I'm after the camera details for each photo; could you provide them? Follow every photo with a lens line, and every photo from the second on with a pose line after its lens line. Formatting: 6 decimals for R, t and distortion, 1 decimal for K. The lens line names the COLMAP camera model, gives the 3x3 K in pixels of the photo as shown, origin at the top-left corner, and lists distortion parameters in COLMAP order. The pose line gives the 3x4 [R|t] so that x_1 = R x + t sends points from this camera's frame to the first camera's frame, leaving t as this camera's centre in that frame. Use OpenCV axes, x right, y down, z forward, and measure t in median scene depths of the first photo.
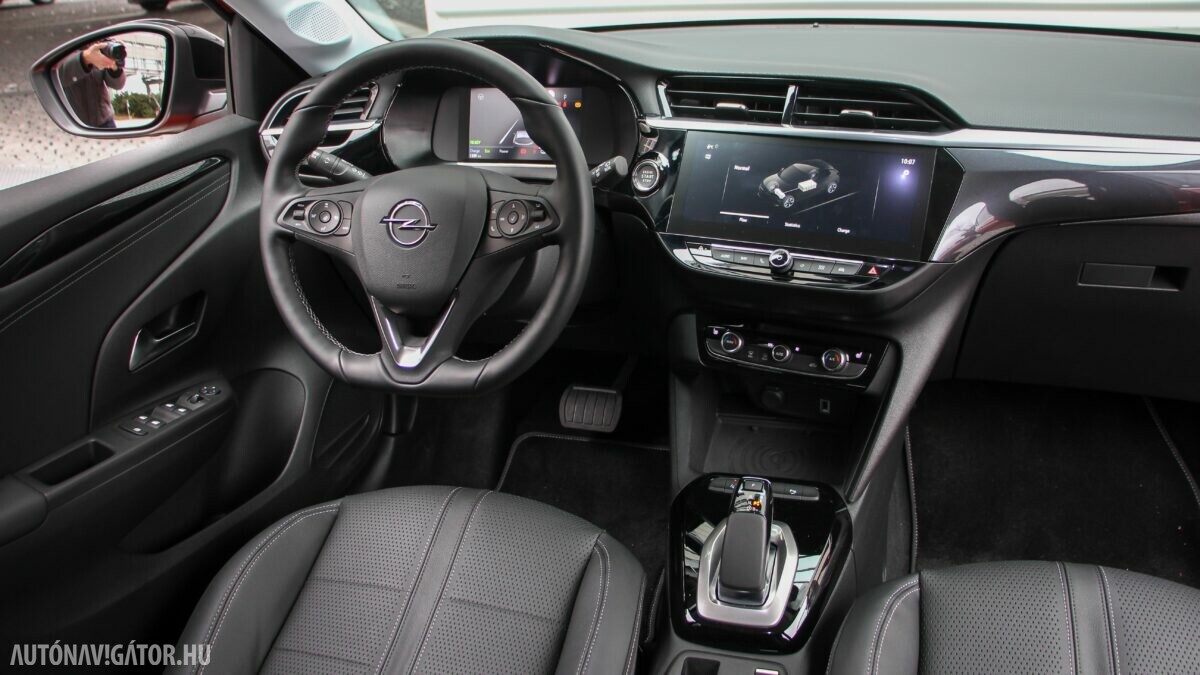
lens RADIAL K [[995.4, 0, 600.0], [0, 995.4, 337.5], [0, 0, 1]] dist [-0.194104, 0.183330]
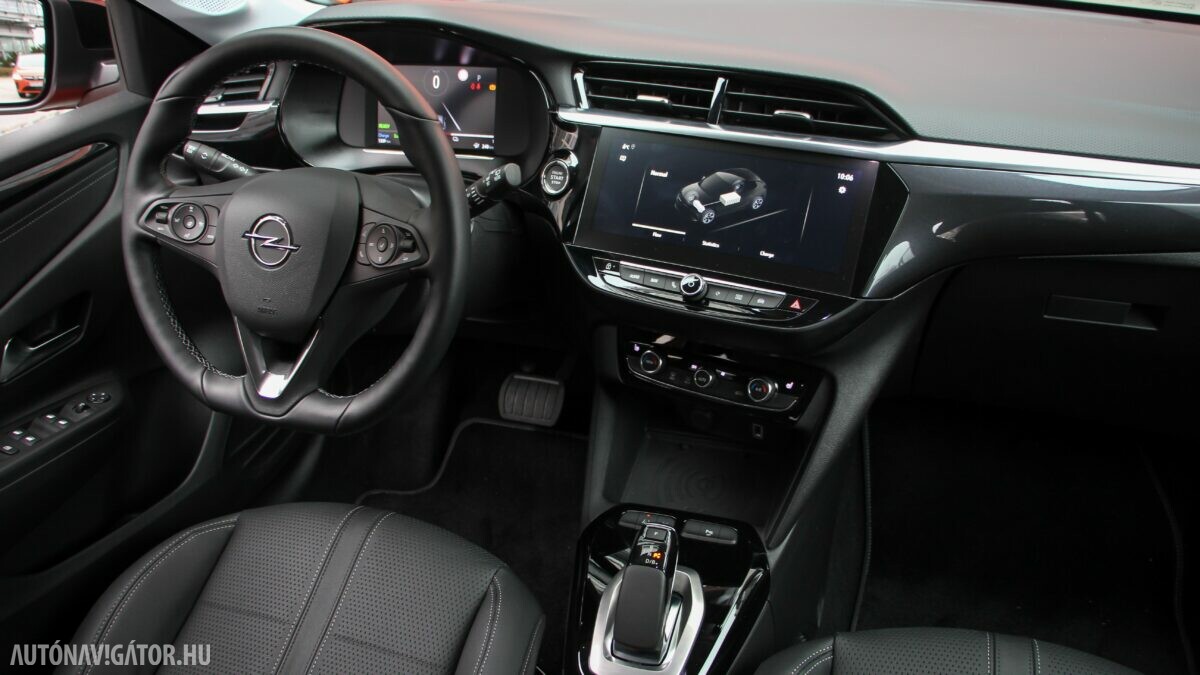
lens RADIAL K [[987.5, 0, 600.9], [0, 987.5, 377.0], [0, 0, 1]] dist [-0.193479, 0.179361]
pose [[0.999311, 0.025771, -0.026700, 0.119003], [-0.022296, 0.992142, 0.123112, -0.097949], [0.029663, -0.122432, 0.992034, 0.115431]]
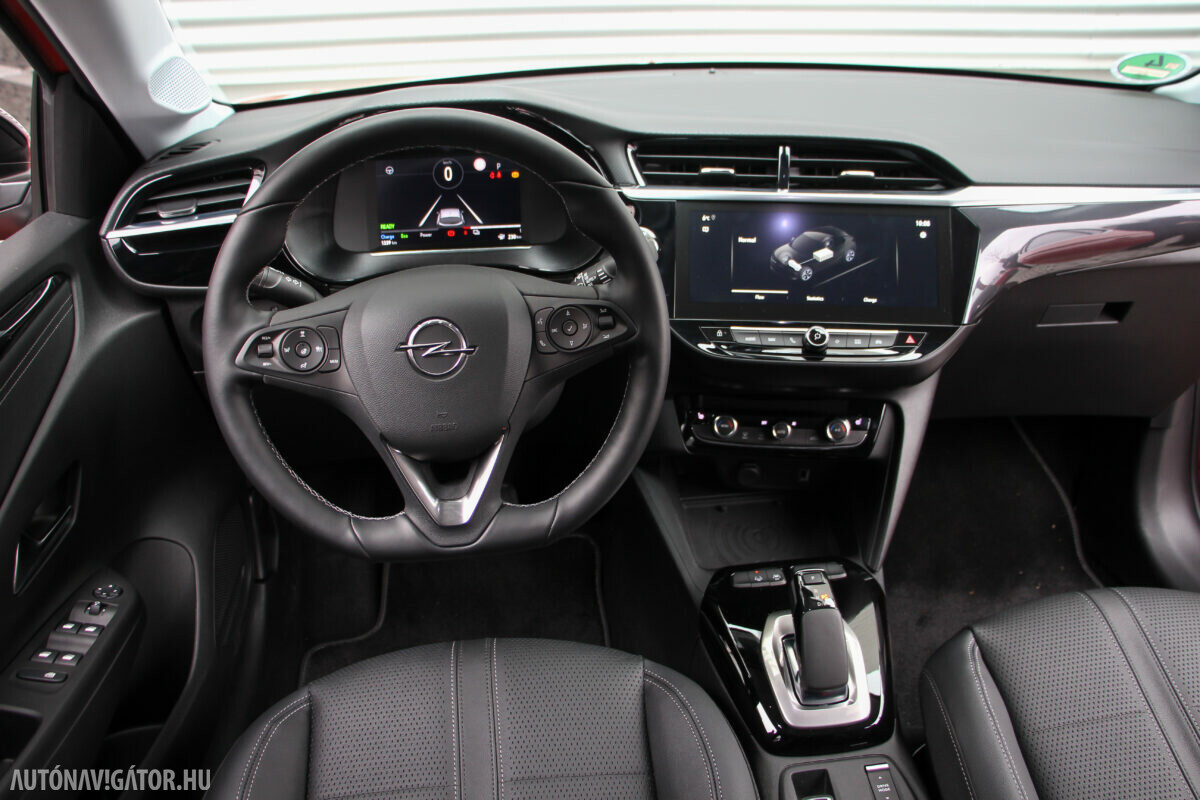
lens RADIAL K [[1004.2, 0, 602.5], [0, 1004.2, 418.0], [0, 0, 1]] dist [-0.184714, 0.179443]
pose [[0.916748, -0.145144, 0.372163, -0.343070], [0.124456, 0.989062, 0.079164, -0.097362], [-0.379583, -0.026255, 0.924785, 0.191679]]
